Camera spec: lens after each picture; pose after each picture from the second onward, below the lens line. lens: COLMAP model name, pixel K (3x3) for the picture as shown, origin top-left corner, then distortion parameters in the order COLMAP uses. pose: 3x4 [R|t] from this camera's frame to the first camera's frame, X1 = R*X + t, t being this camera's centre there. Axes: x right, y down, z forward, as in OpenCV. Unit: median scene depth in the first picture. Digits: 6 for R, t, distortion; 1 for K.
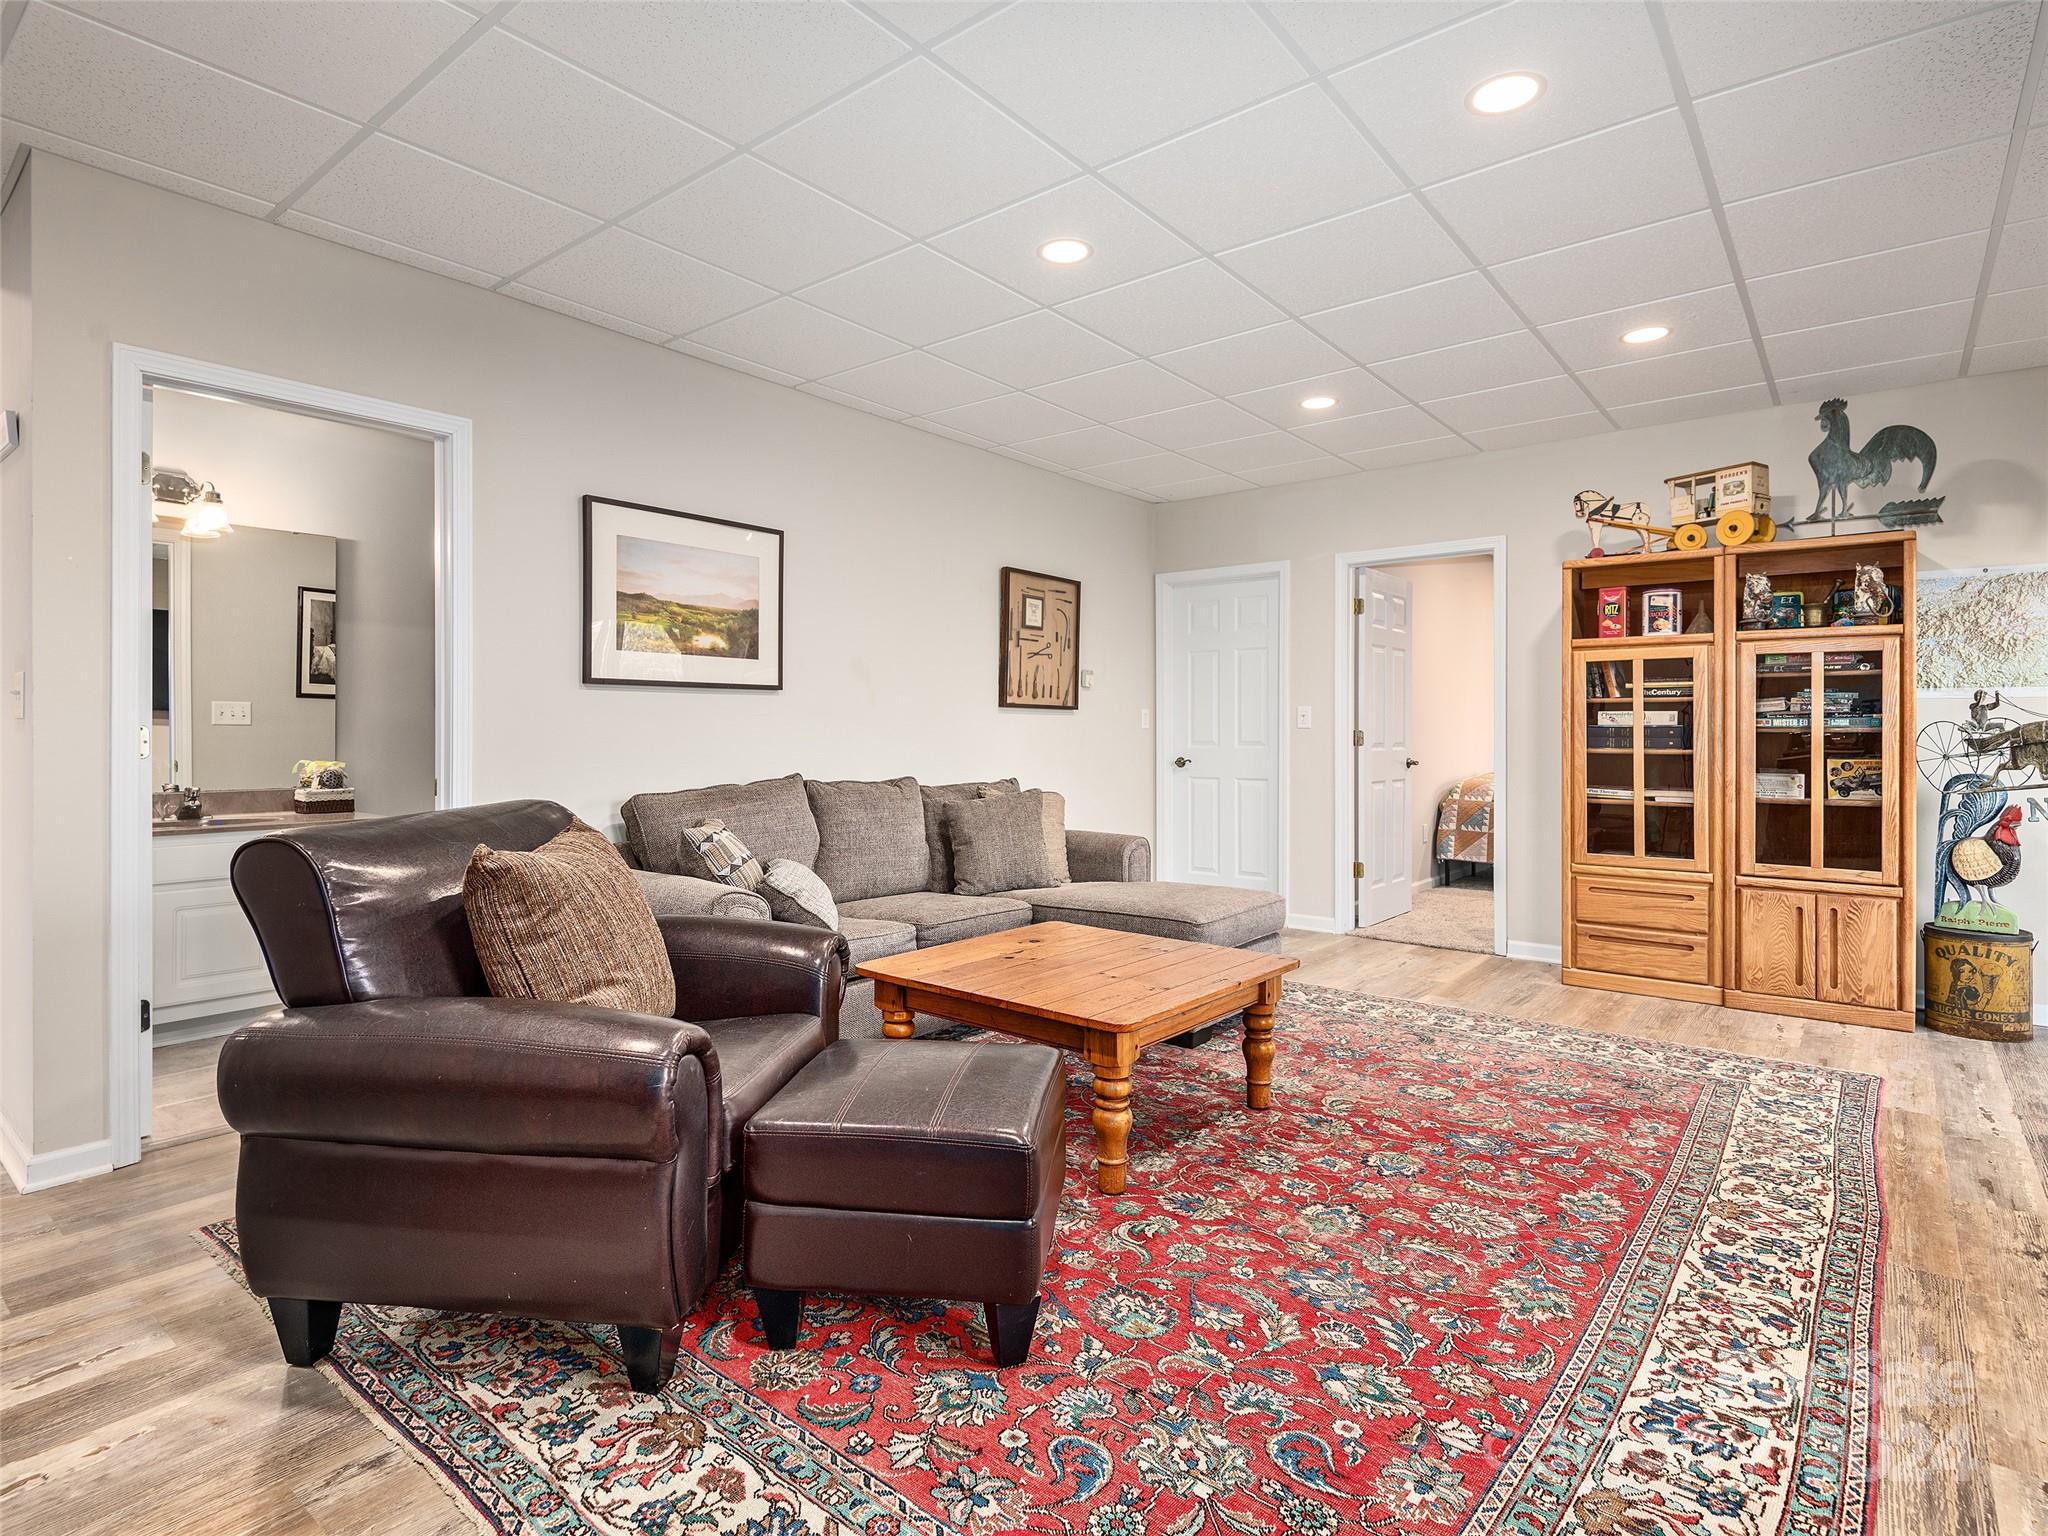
lens RADIAL K [[1057.0, 0, 1025.7], [0, 1057.0, 736.9], [0, 0, 1]] dist [0.056223, -0.044667]
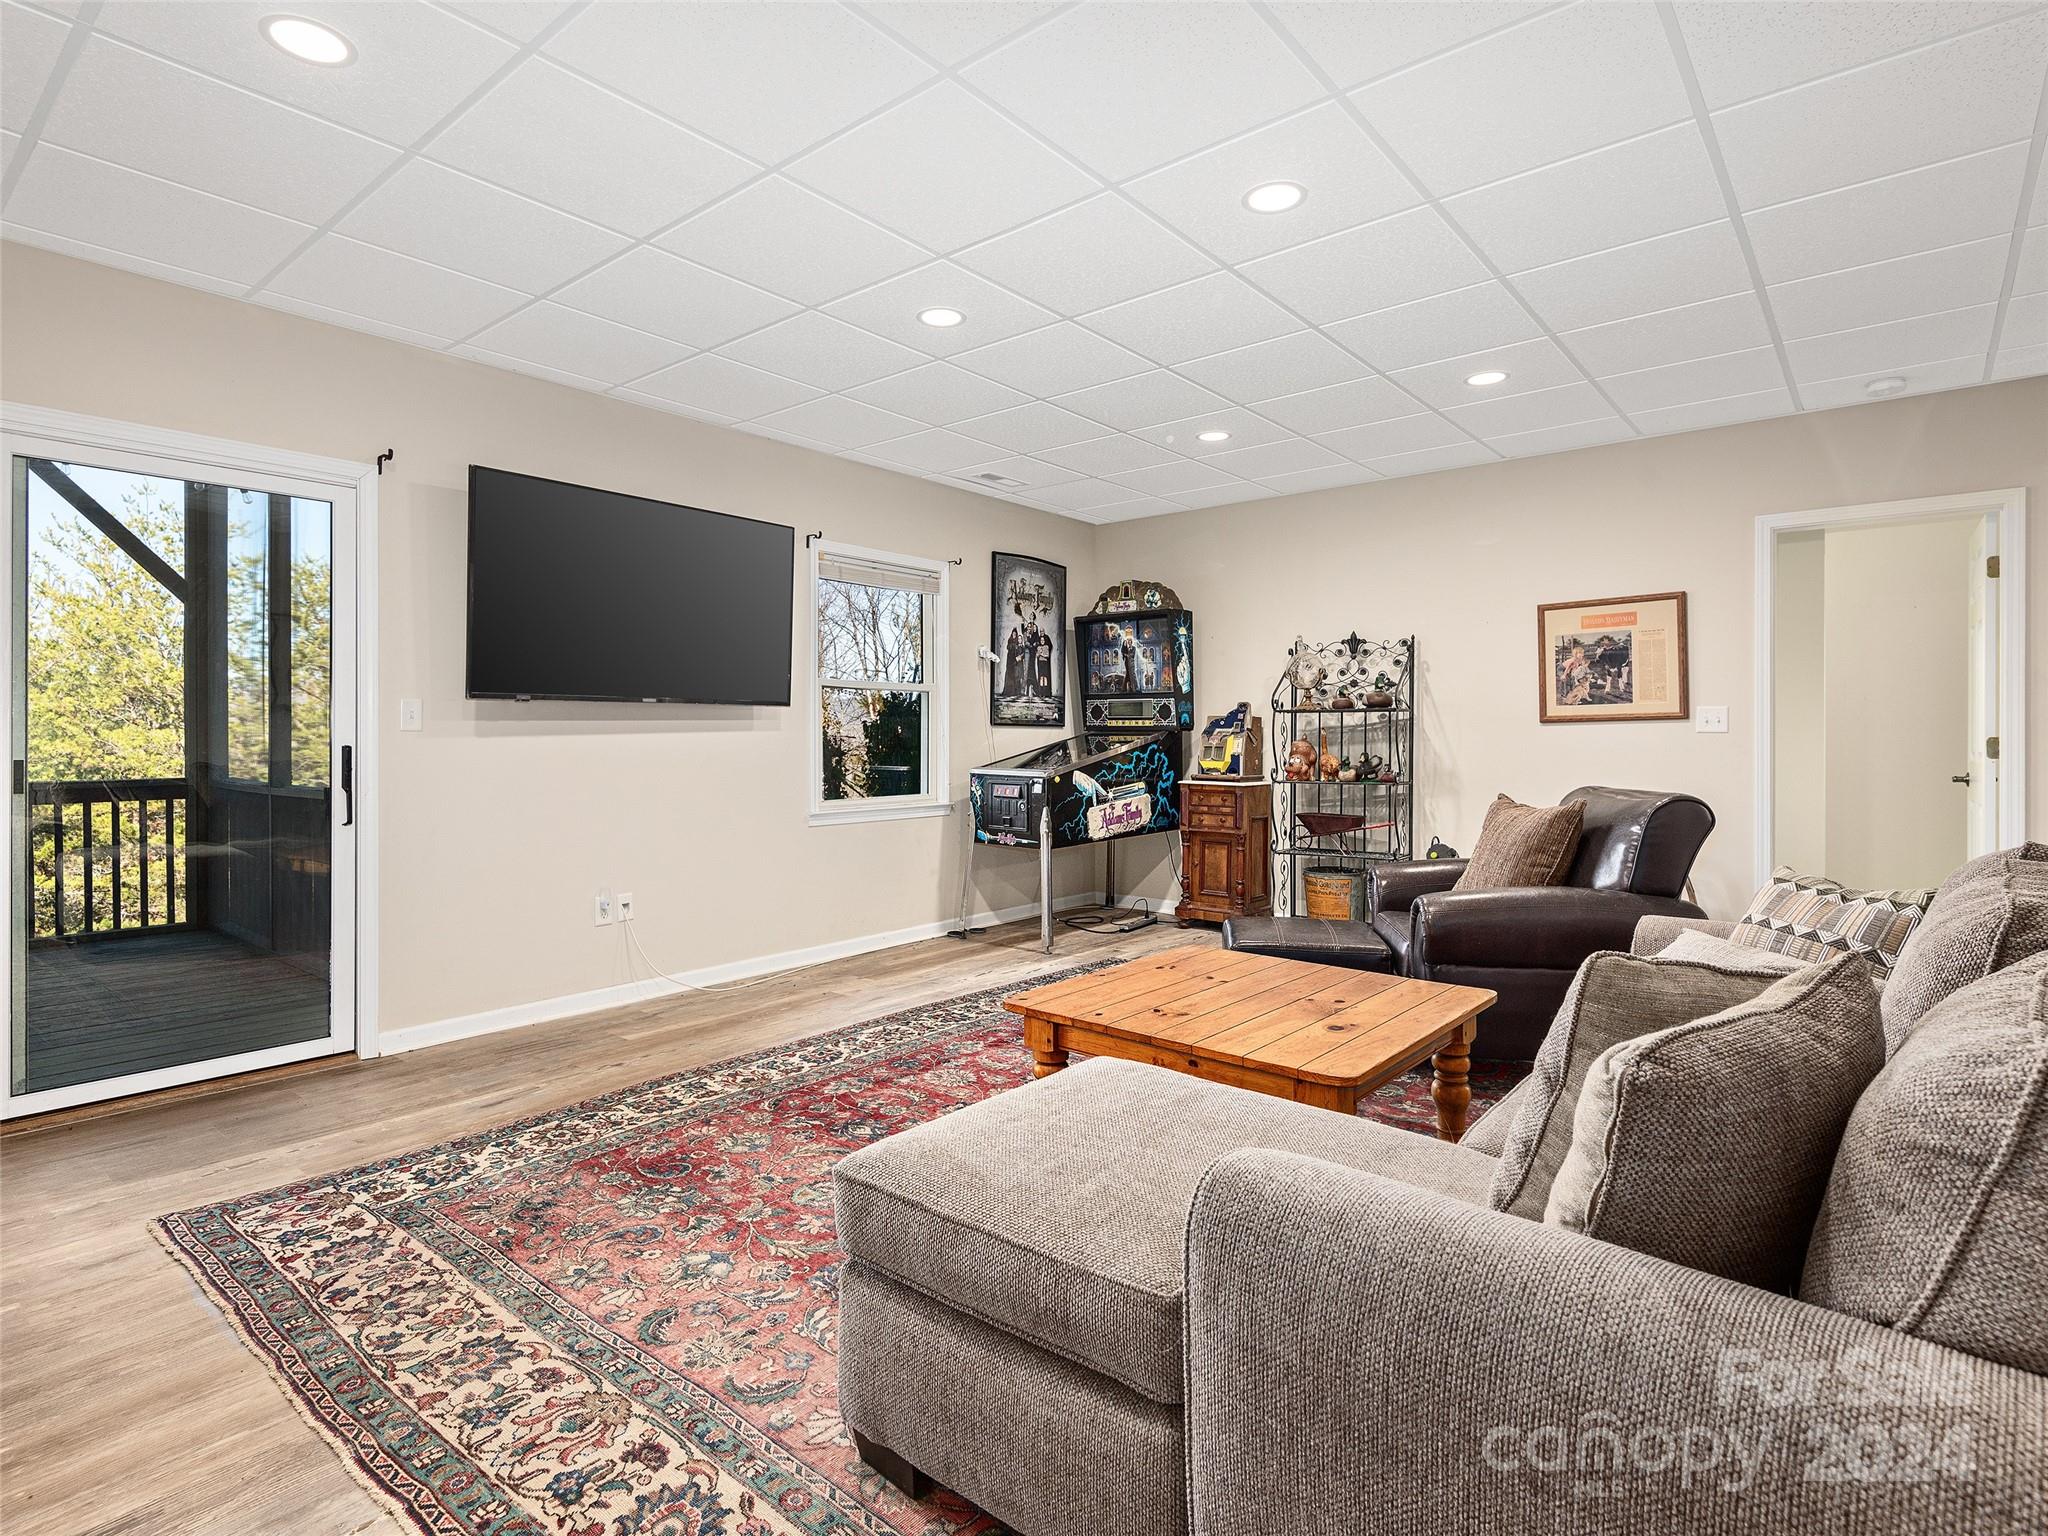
lens RADIAL K [[1057.0, 0, 1025.7], [0, 1057.0, 736.9], [0, 0, 1]] dist [0.056223, -0.044667]
pose [[-0.999920, -0.000371, 0.012604, 0.262573], [-0.000314, 0.999990, 0.004558, -0.008604], [-0.012606, 0.004554, -0.999910, 2.133940]]
